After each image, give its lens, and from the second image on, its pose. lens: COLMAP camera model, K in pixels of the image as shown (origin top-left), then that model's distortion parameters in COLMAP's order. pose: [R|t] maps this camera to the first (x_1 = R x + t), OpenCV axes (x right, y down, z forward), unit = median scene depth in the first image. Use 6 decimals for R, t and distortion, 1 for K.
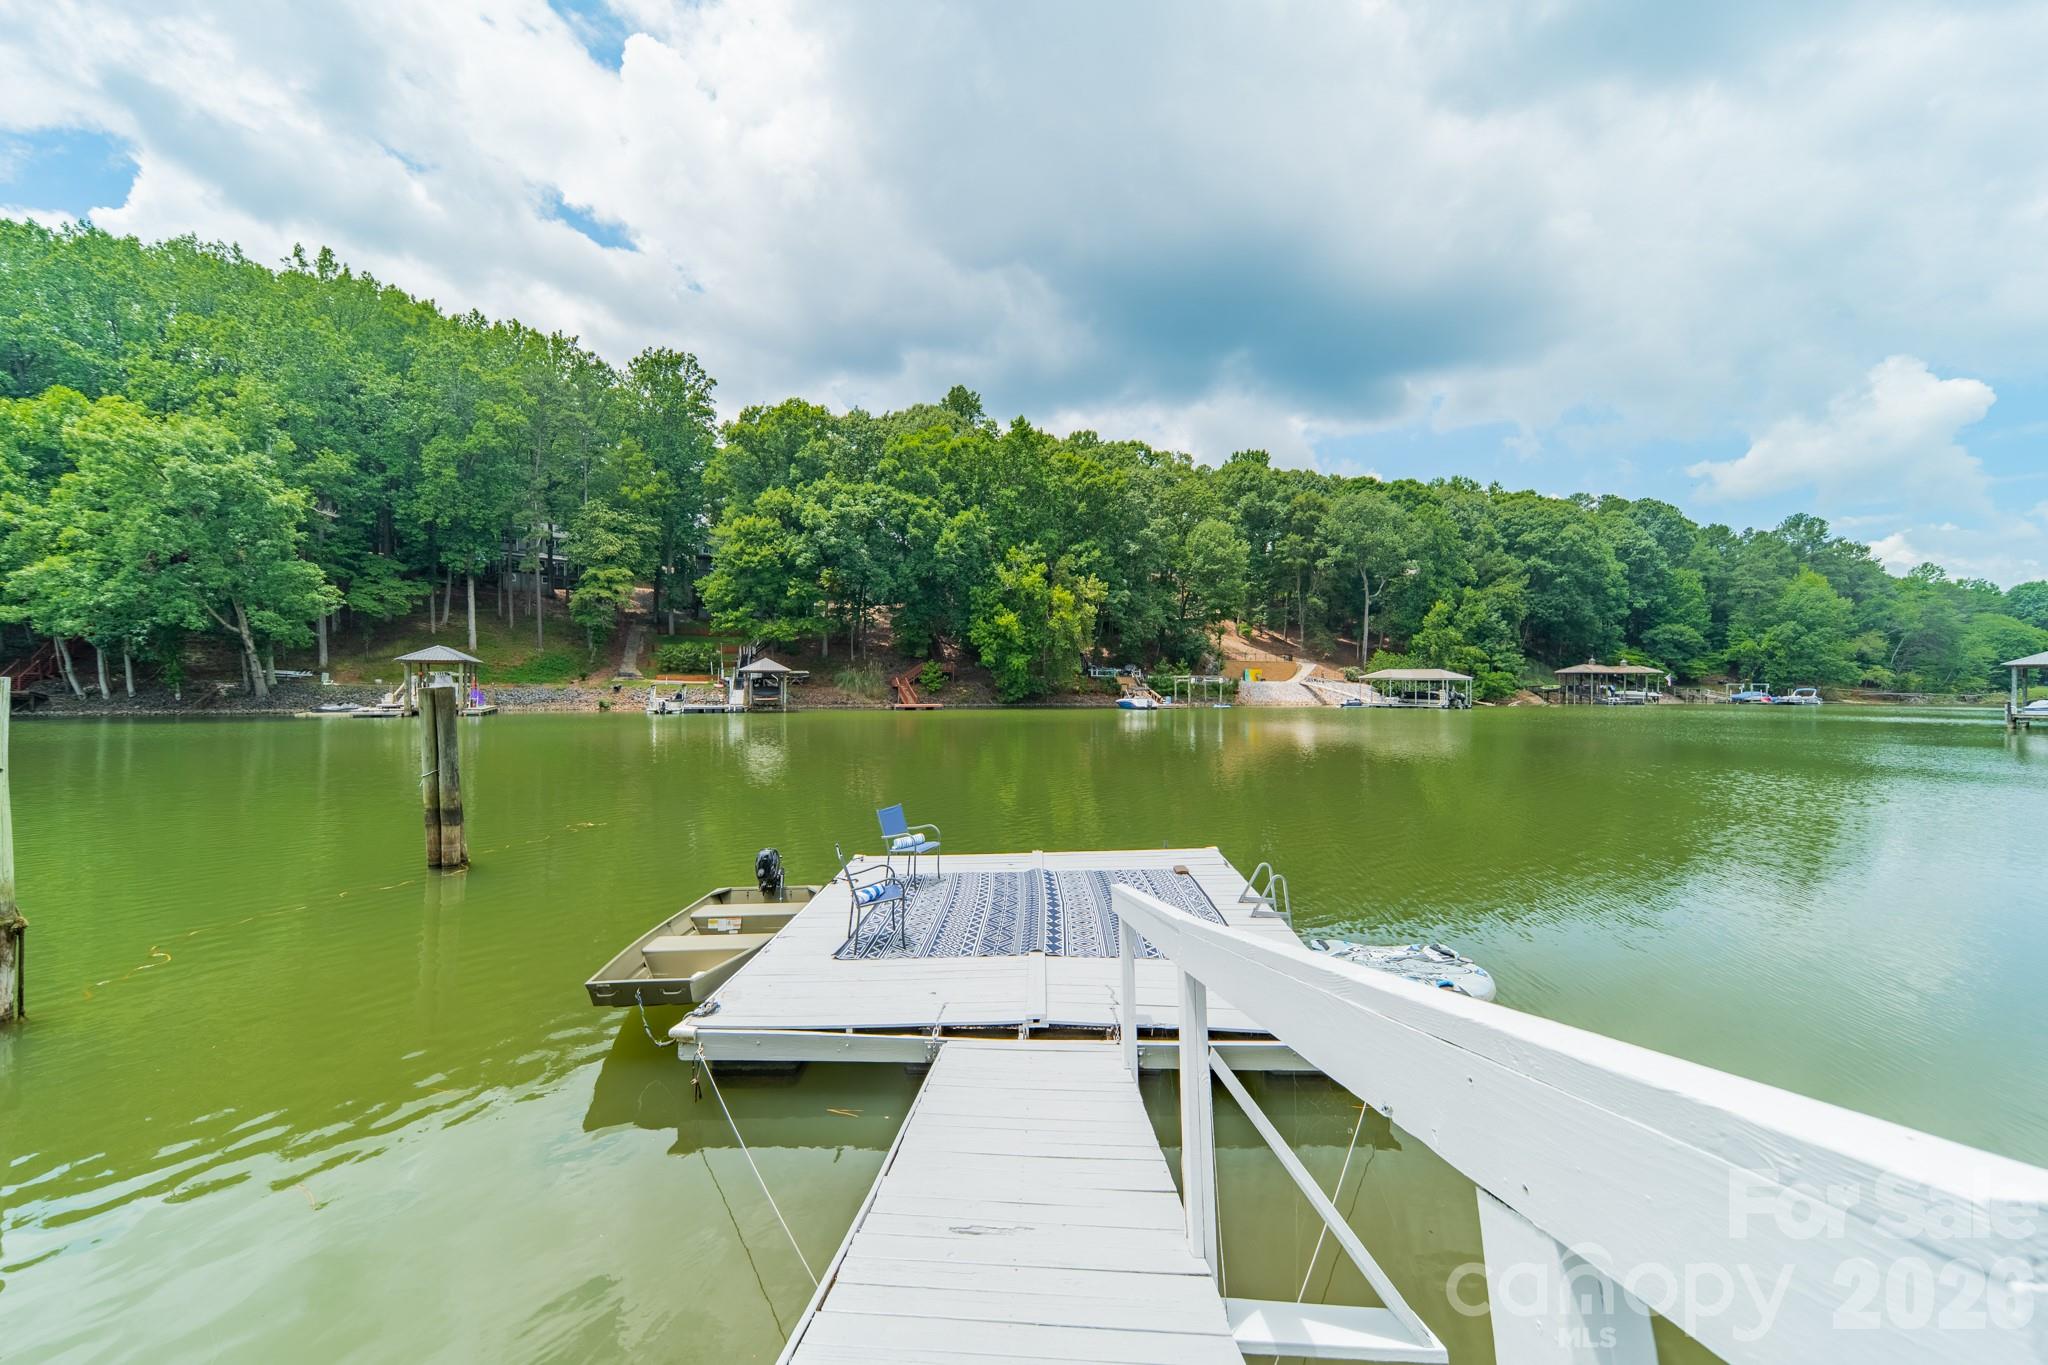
lens RADIAL K [[709.3, 0, 1028.9], [0, 709.3, 685.7], [0, 0, 1]] dist [0.009936, -0.000247]
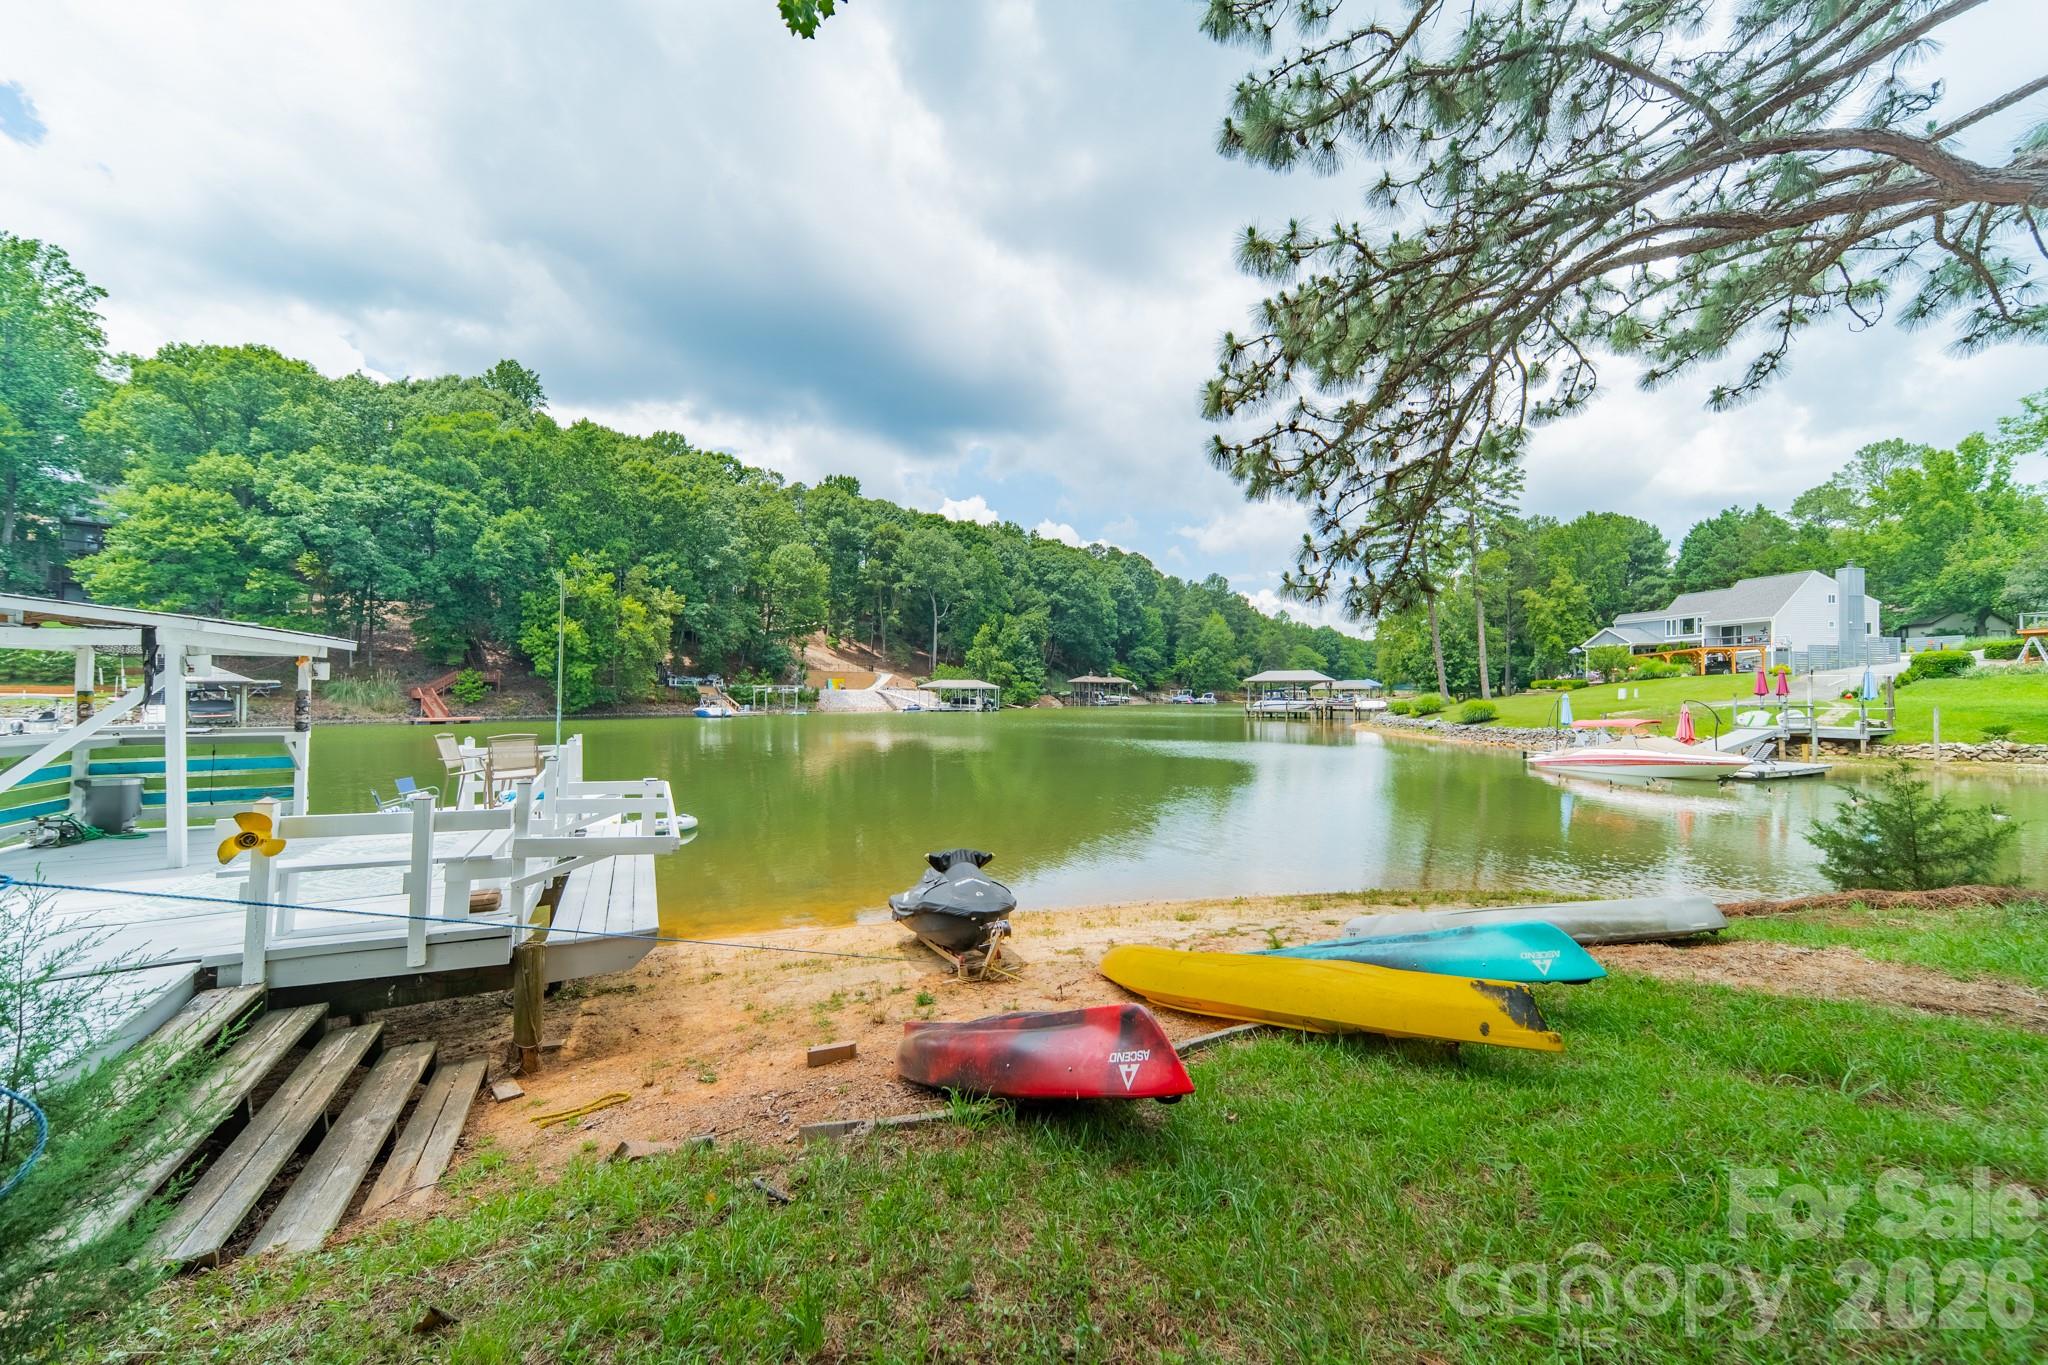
lens RADIAL K [[709.3, 0, 1019.2], [0, 709.3, 682.2], [0, 0, 1]] dist [0.009936, -0.000247]
pose [[0.871366, 0.002325, 0.490628, 0.026053], [0.003172, 0.999941, -0.010372, -0.006169], [-0.490624, 0.010594, 0.871307, -0.129278]]
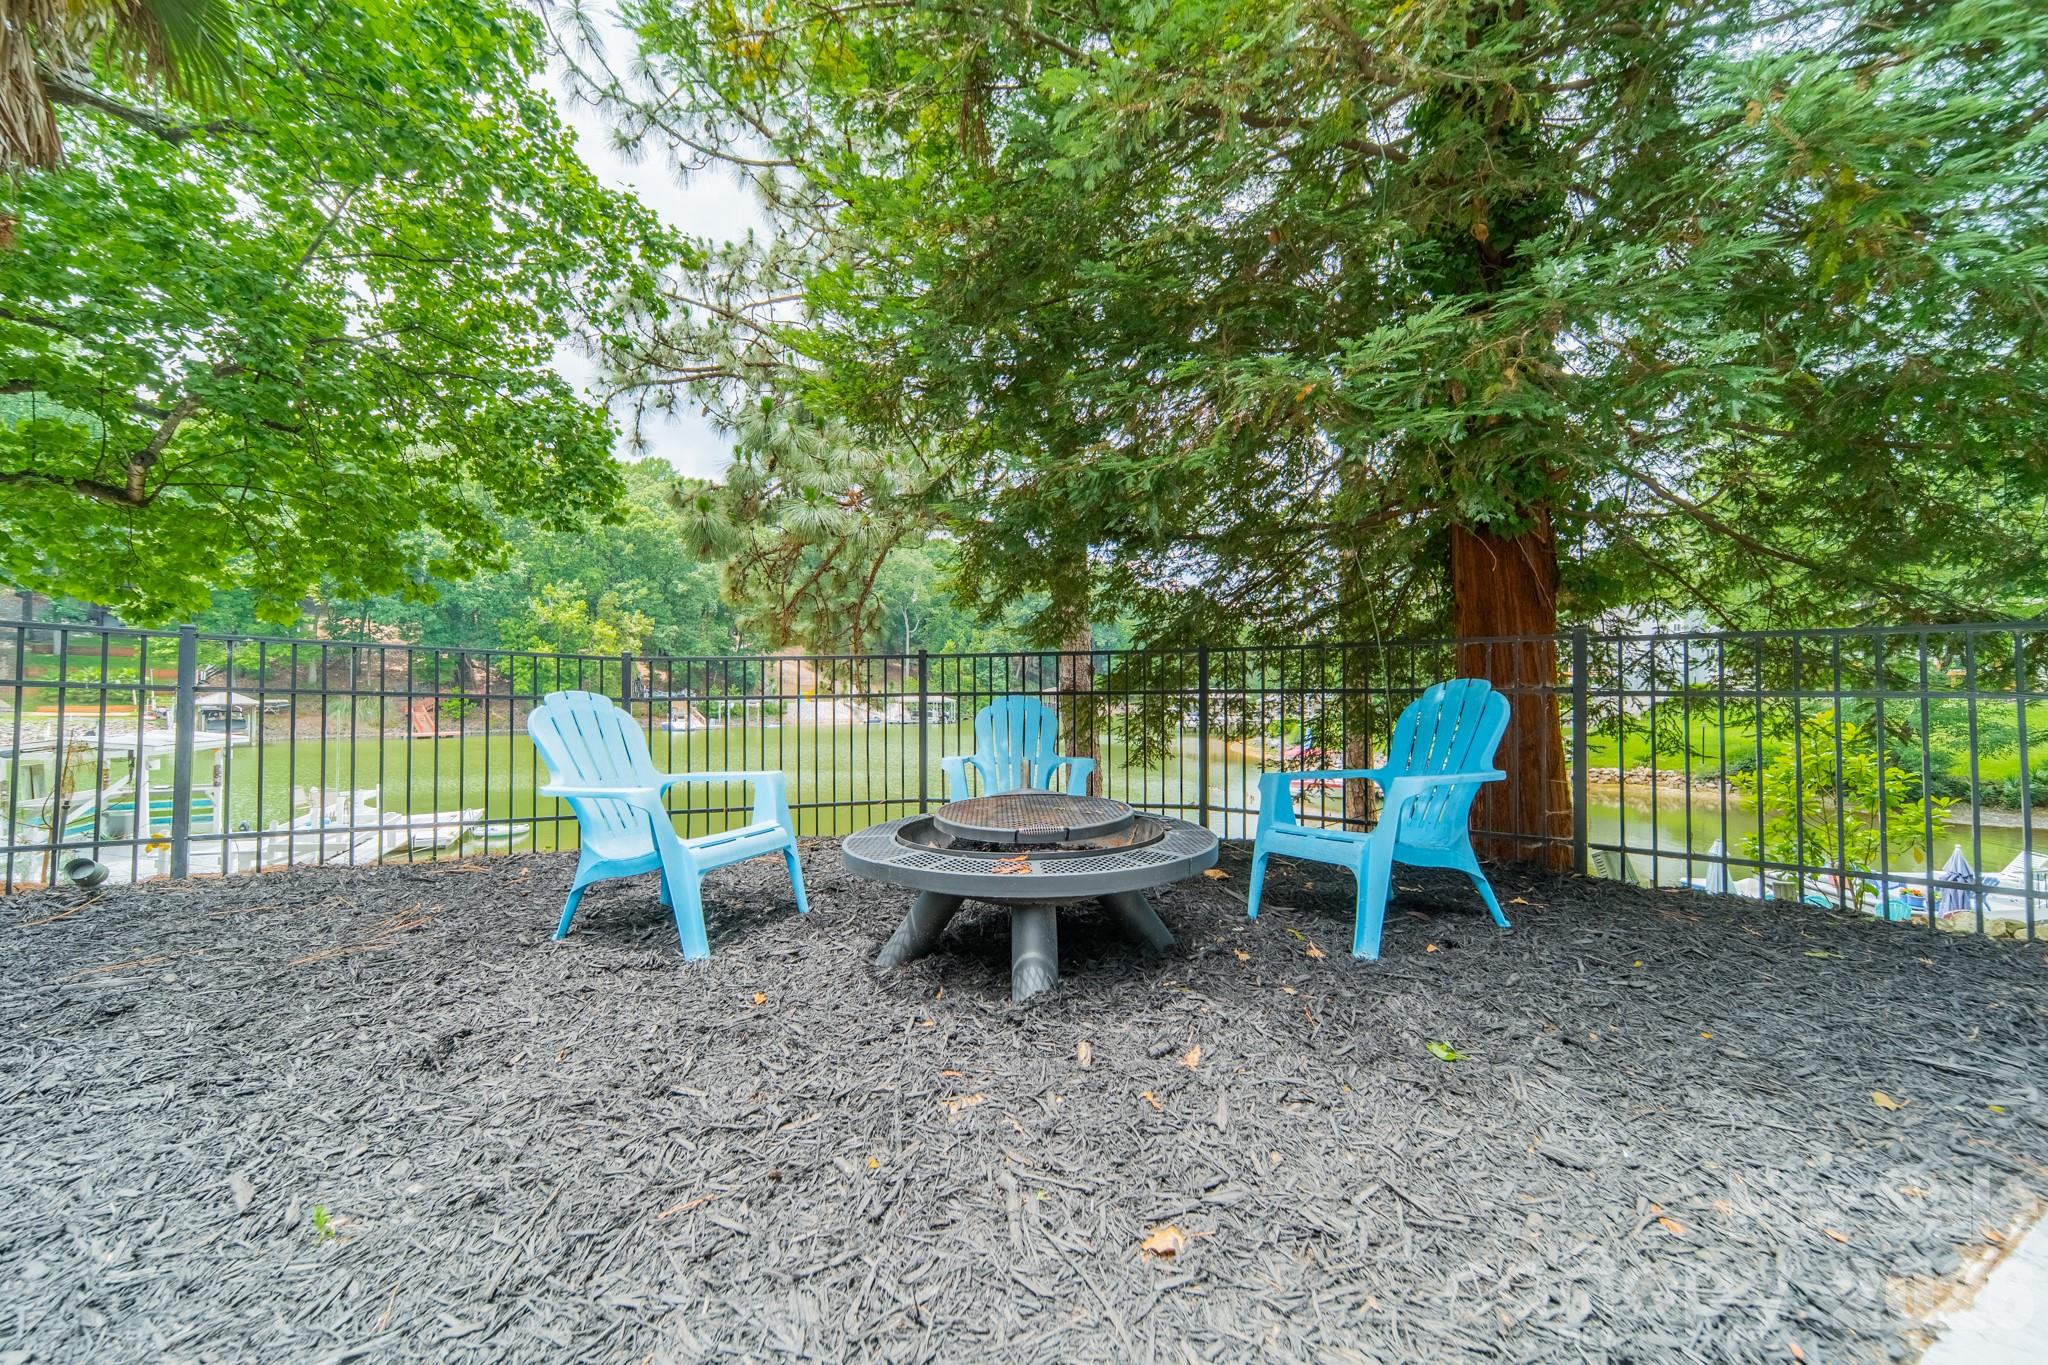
lens RADIAL K [[709.3, 0, 1011.2], [0, 709.3, 688.2], [0, 0, 1]] dist [0.009936, -0.000247]
pose [[0.883519, 0.001704, 0.468392, 0.078278], [0.002370, 0.999964, -0.008109, -0.022383], [-0.468389, 0.008274, 0.883483, -0.245892]]
